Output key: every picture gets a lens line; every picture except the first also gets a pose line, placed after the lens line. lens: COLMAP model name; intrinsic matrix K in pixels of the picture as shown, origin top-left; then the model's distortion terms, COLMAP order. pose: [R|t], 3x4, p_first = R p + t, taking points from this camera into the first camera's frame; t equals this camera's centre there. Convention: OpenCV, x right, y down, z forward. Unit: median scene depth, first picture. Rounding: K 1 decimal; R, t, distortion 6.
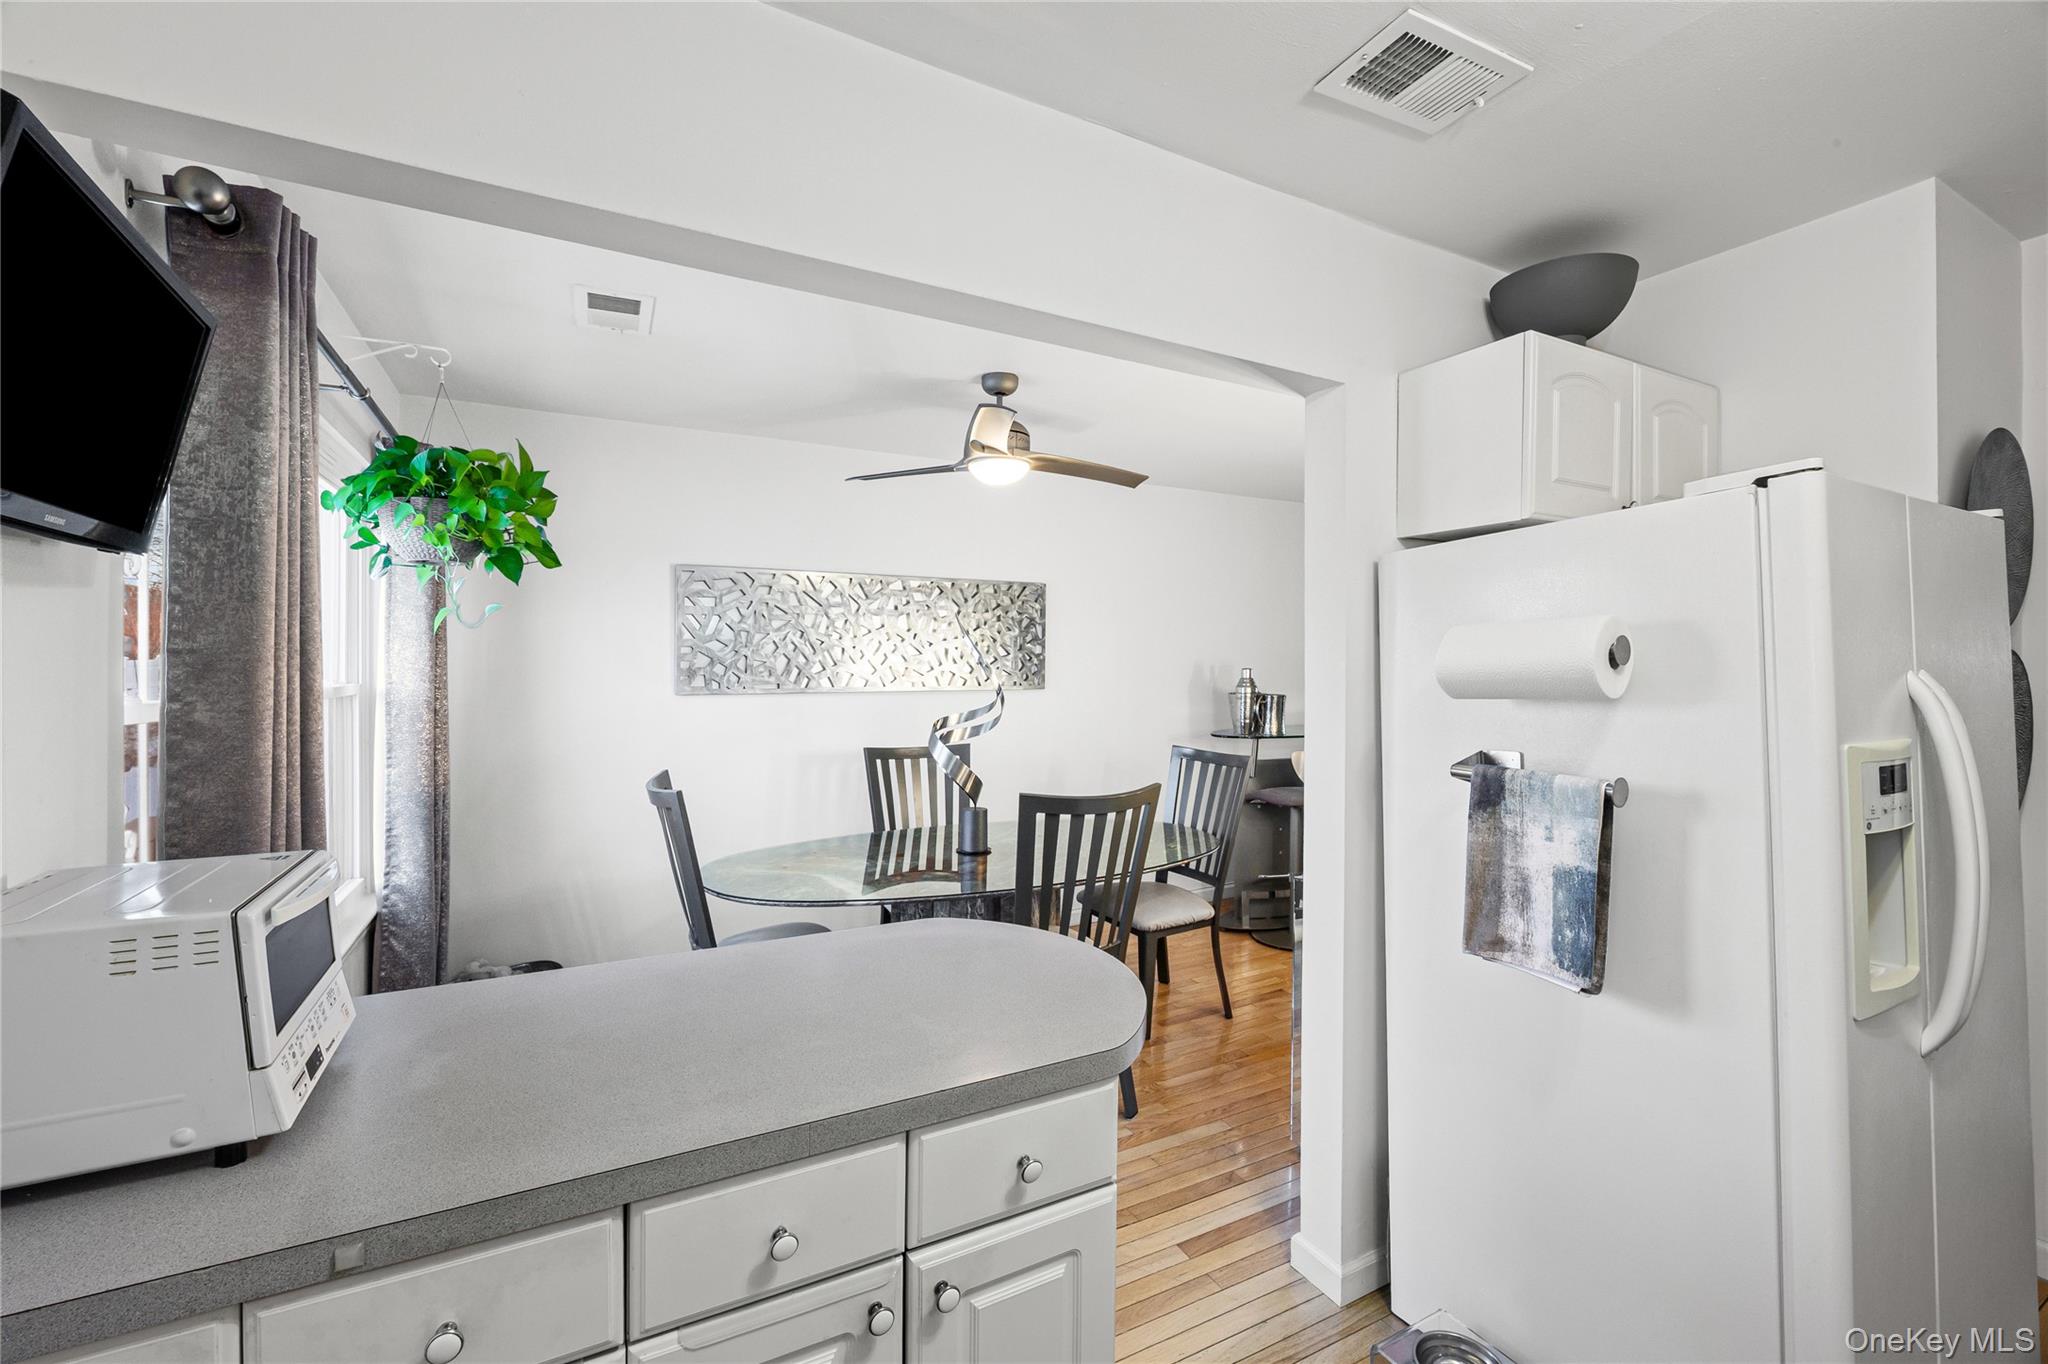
lens RADIAL K [[857.5, 0, 1025.7], [0, 857.5, 662.0], [0, 0, 1]] dist [-0.009610, 0.000390]
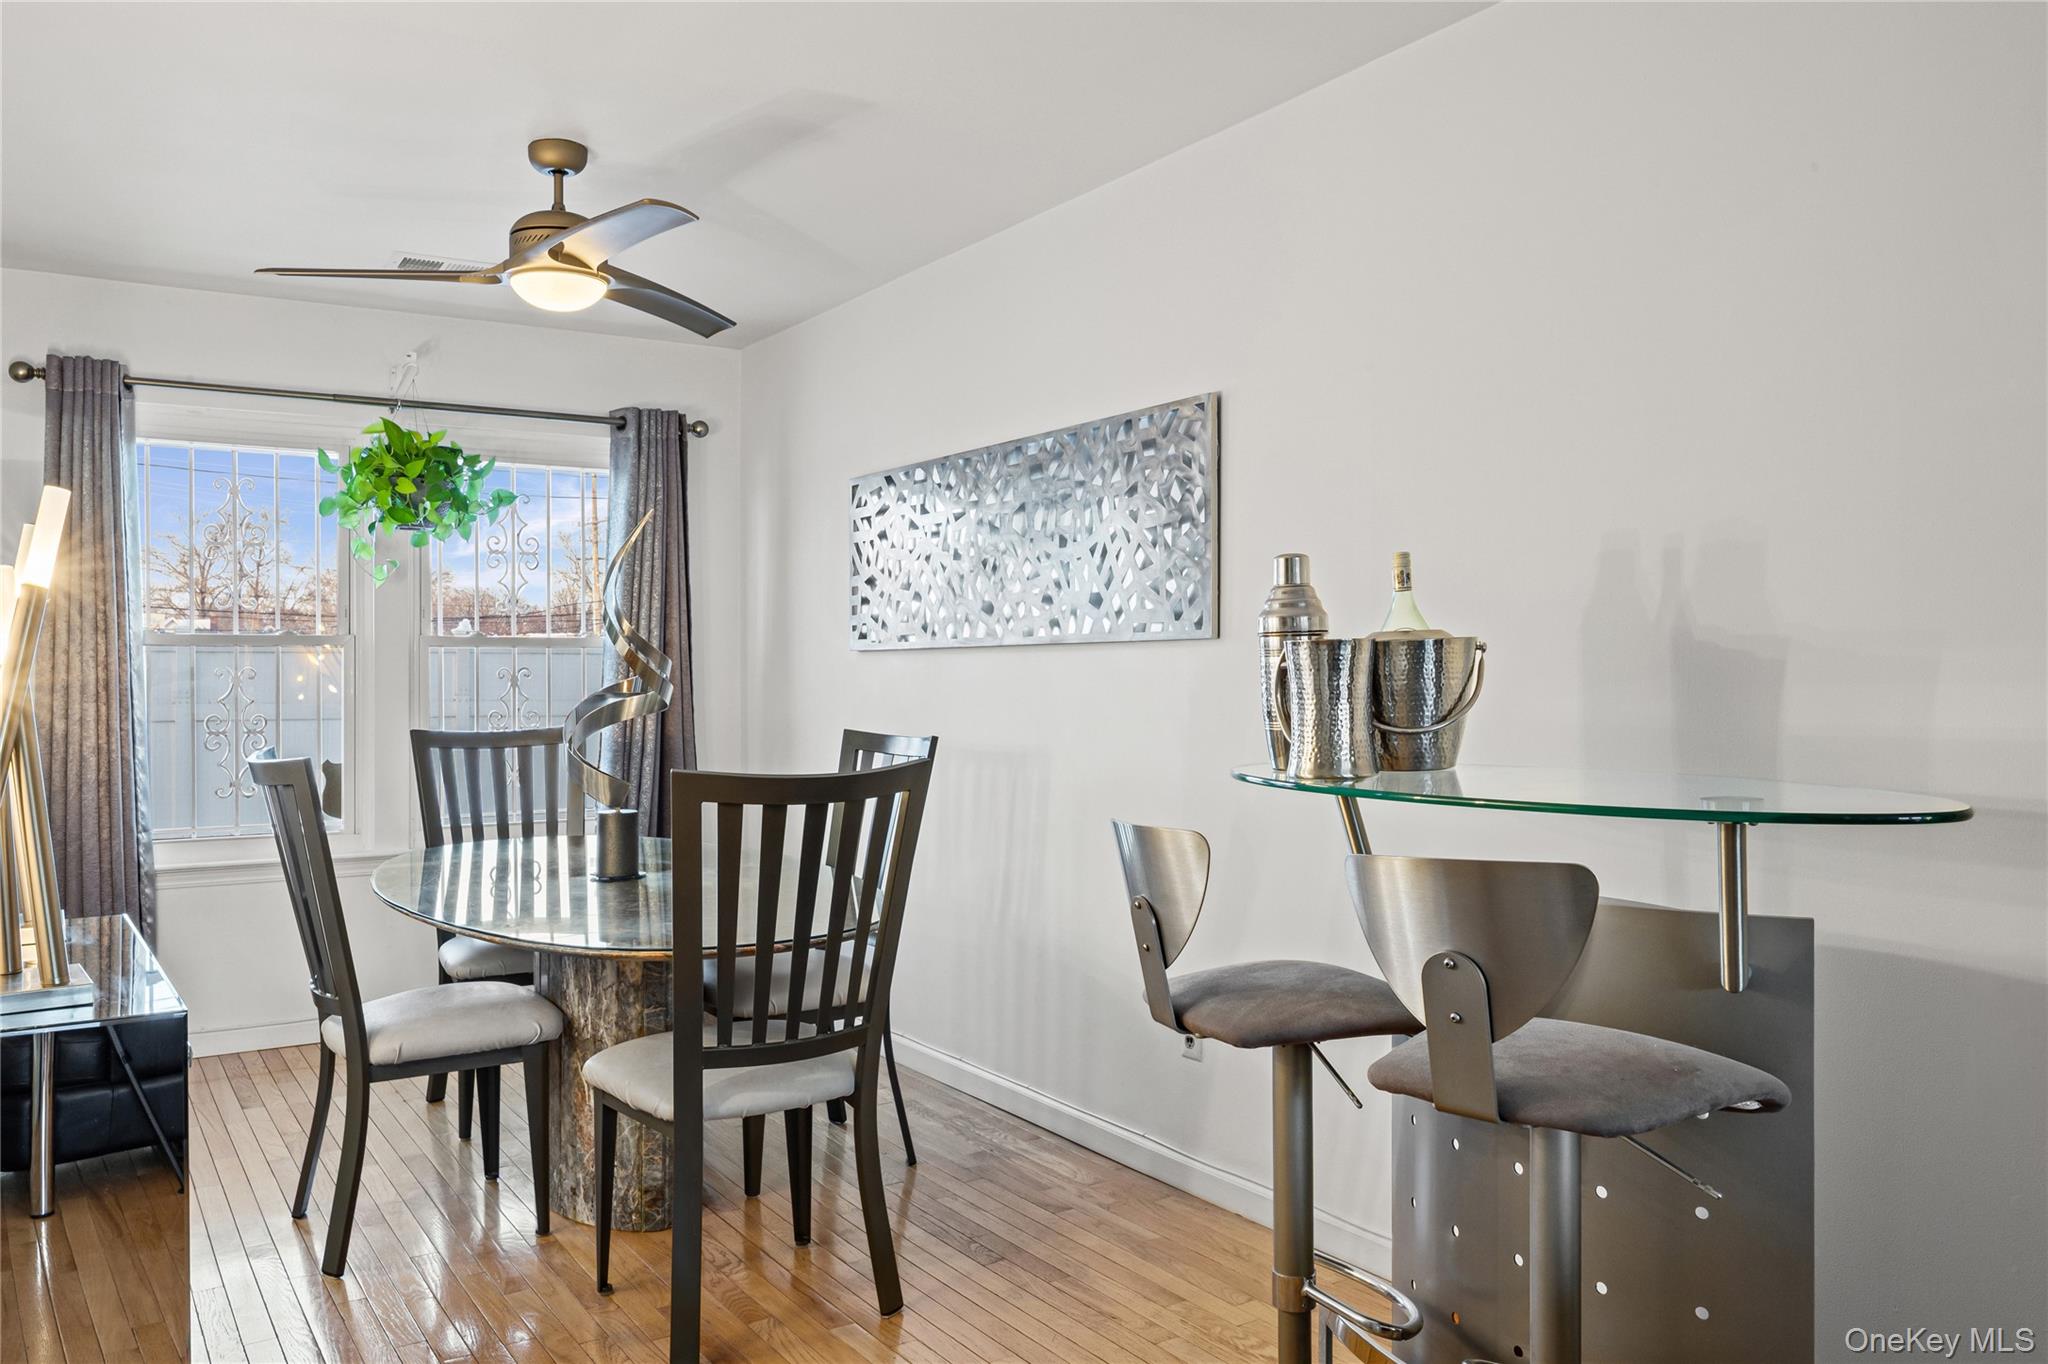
lens RADIAL K [[1546.6, 0, 1032.0], [0, 1546.6, 639.6], [0, 0, 1]] dist [-0.014825, 0.007897]
pose [[0.095178, -0.027887, -0.995070, 1.950406], [-0.001587, 0.999602, -0.028166, 0.142284], [0.995459, 0.004260, 0.095096, 2.711758]]
